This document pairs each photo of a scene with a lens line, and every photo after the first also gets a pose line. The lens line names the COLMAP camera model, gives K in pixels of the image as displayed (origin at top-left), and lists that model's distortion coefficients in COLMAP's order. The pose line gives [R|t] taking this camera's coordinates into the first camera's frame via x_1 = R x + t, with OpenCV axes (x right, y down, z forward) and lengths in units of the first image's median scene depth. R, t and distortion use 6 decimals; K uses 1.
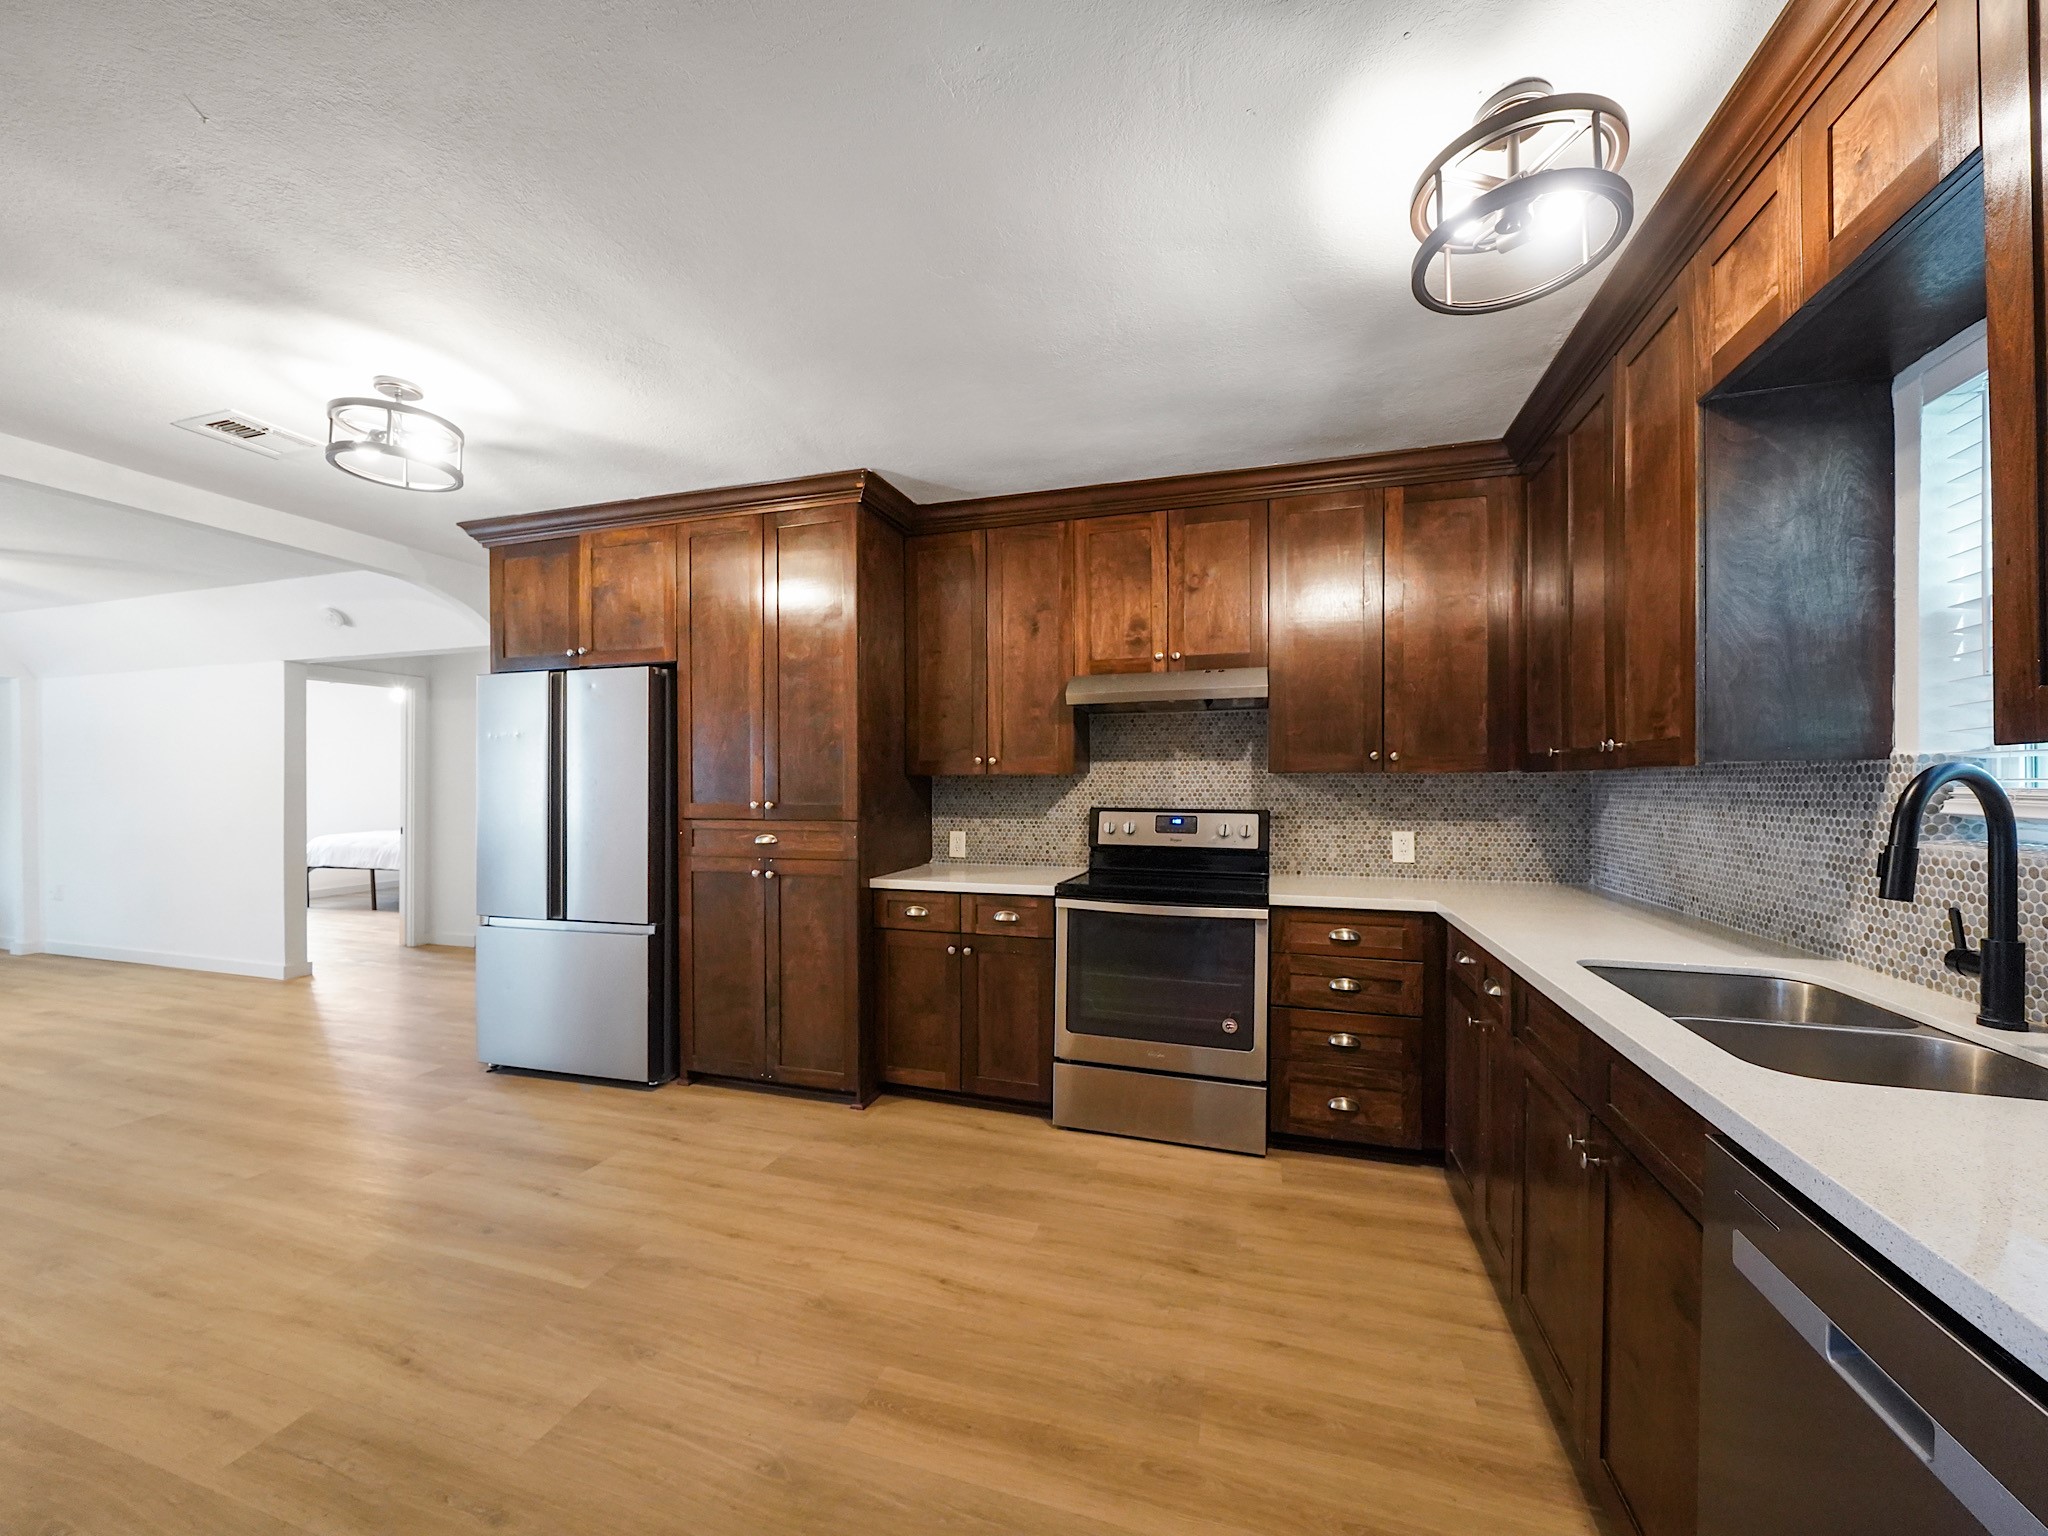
lens RADIAL K [[804.8, 0, 1012.2], [0, 804.8, 787.1], [0, 0, 1]] dist [-0.005732, -0.000698]
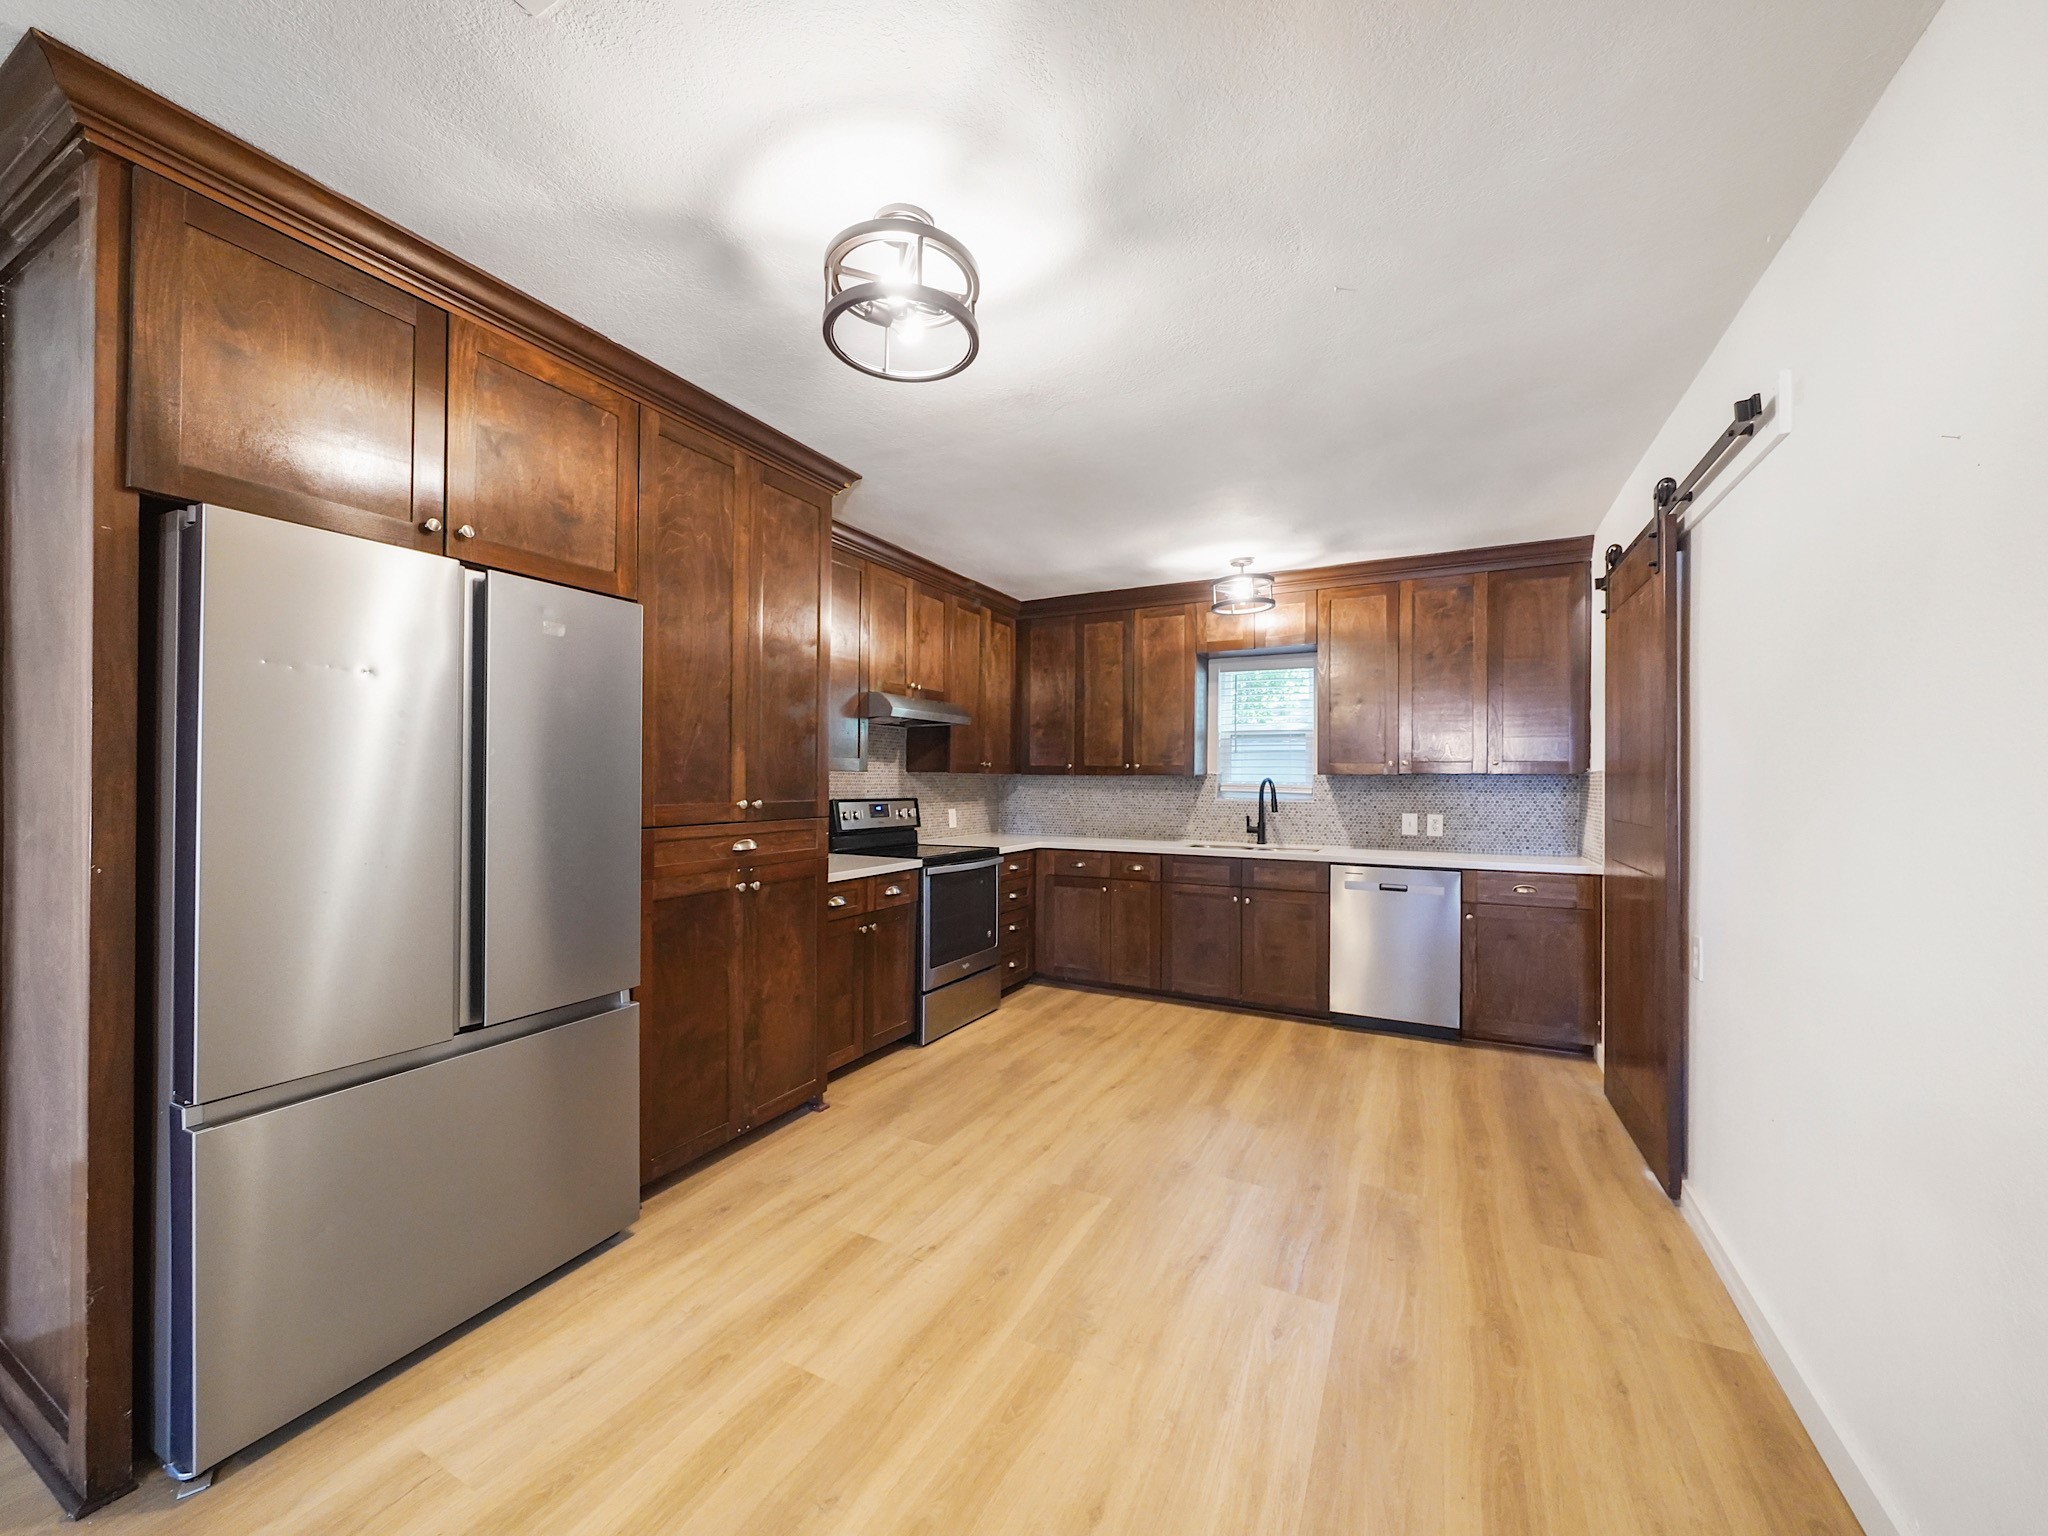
lens RADIAL K [[804.8, 0, 1023.0], [0, 804.8, 774.4], [0, 0, 1]] dist [-0.005732, -0.000698]
pose [[0.154576, 0.008472, 0.987945, -1.244496], [-0.004468, 0.999959, -0.007876, -0.003755], [-0.987971, -0.003197, 0.154607, 0.669334]]
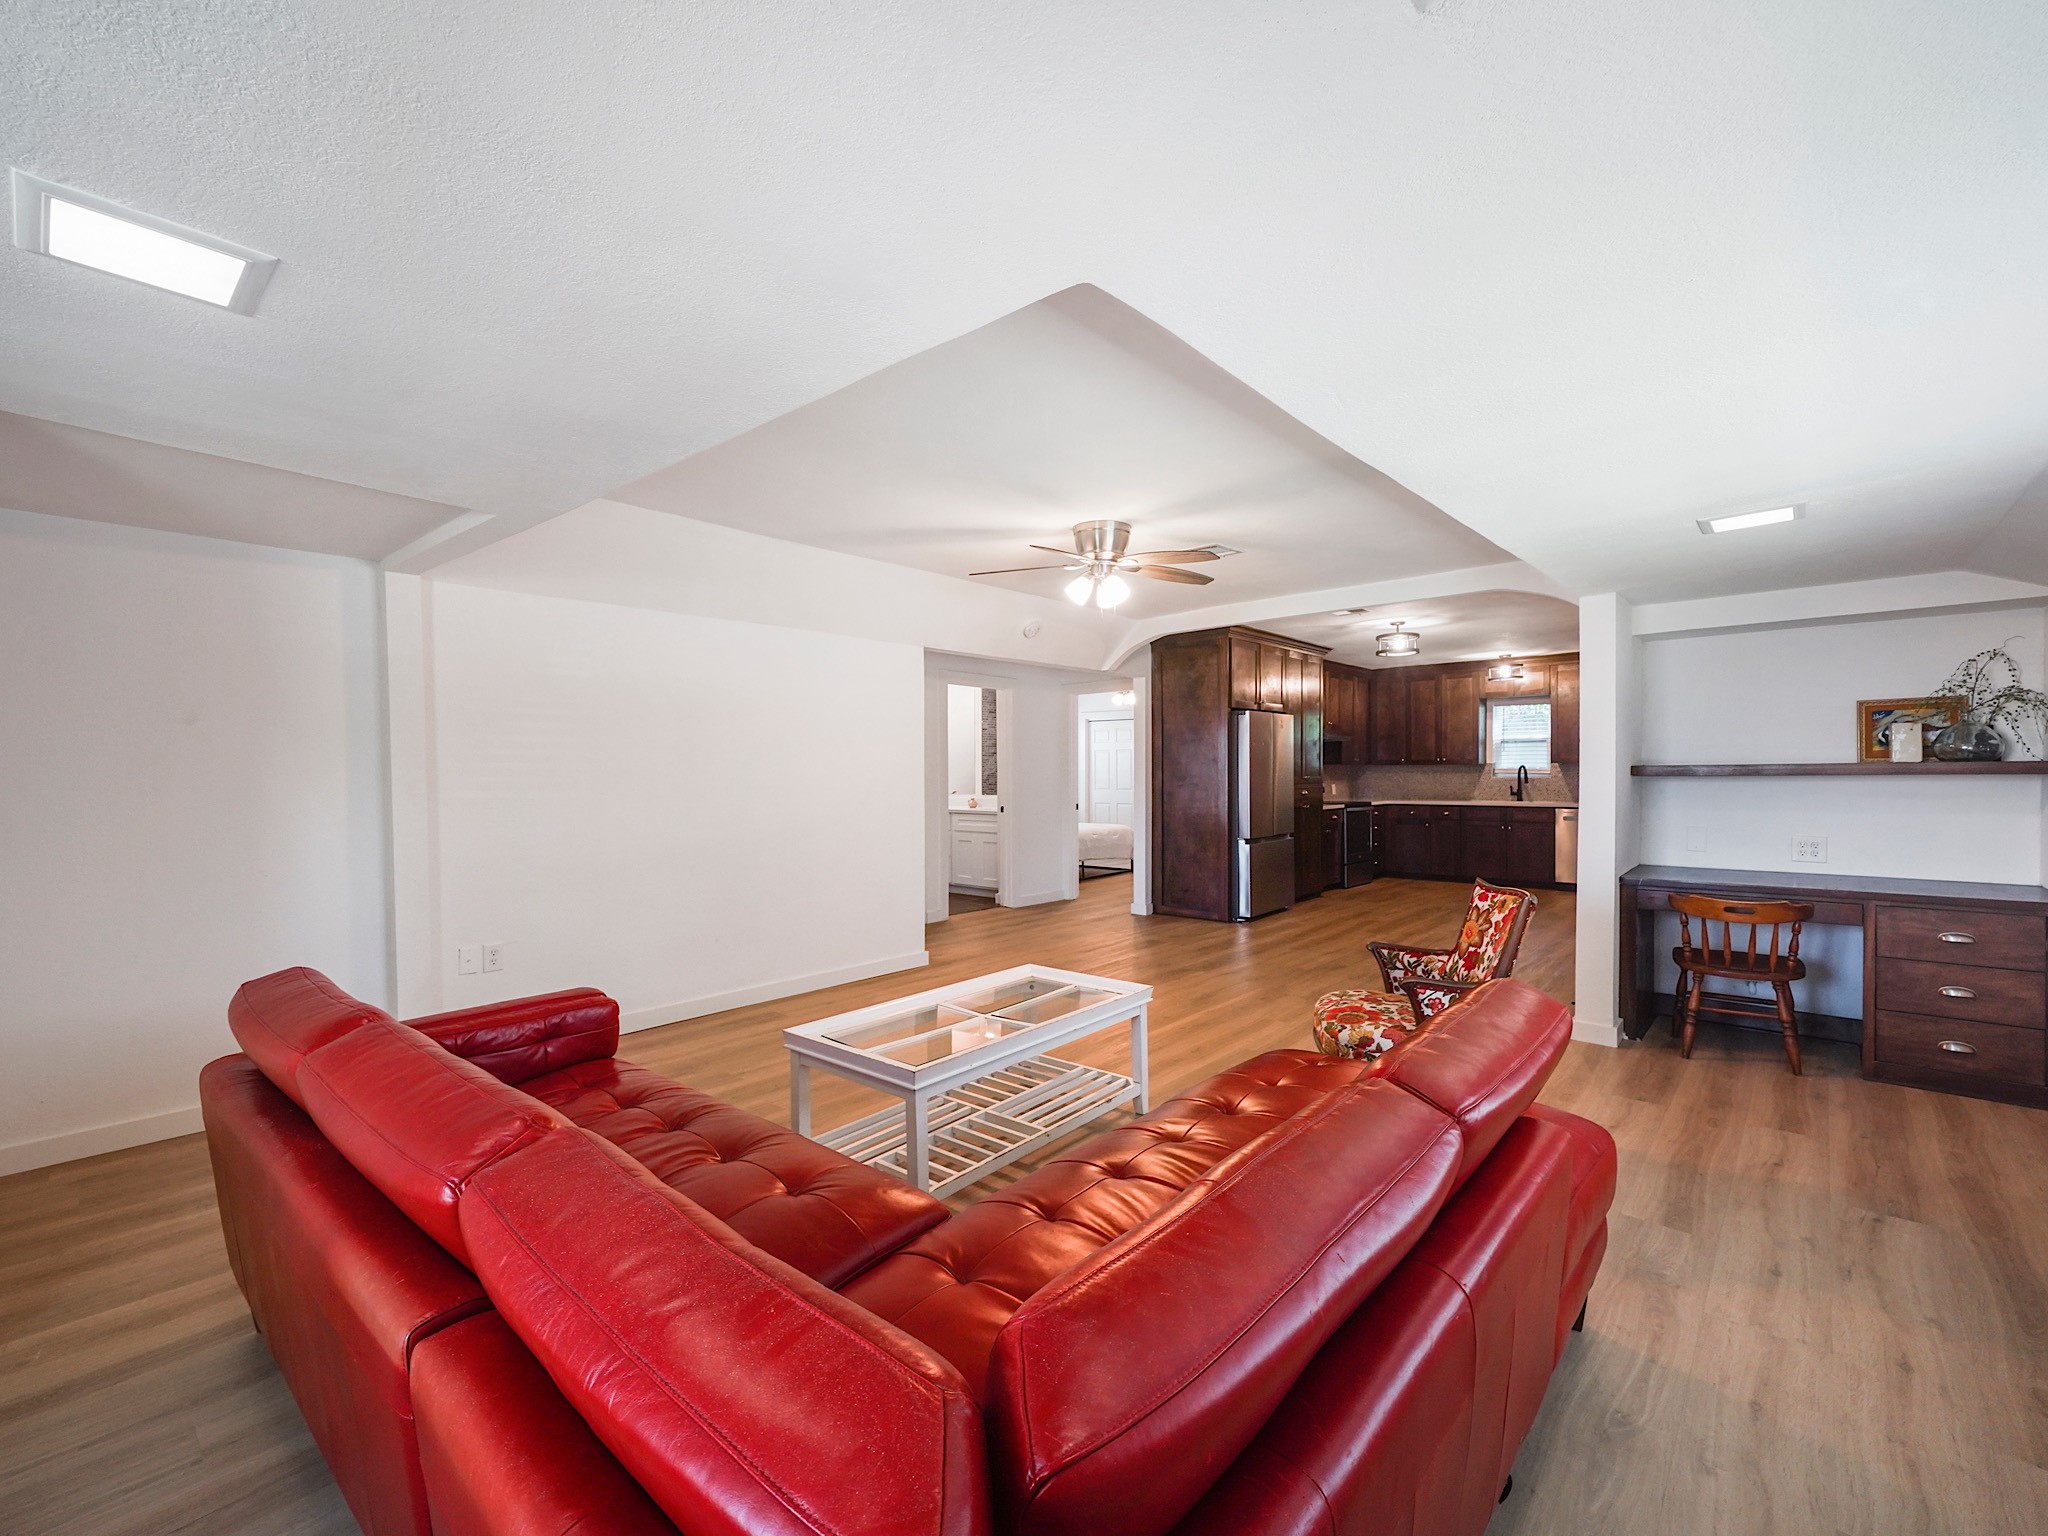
lens RADIAL K [[904.4, 0, 1008.9], [0, 904.4, 780.5], [0, 0, 1]] dist [0.003571, 0.000051]
pose [[0.402302, -0.011456, 0.915435, -3.488732], [0.009916, 0.999918, 0.008156, 0.000427], [-0.915453, 0.005796, 0.402382, 0.832136]]
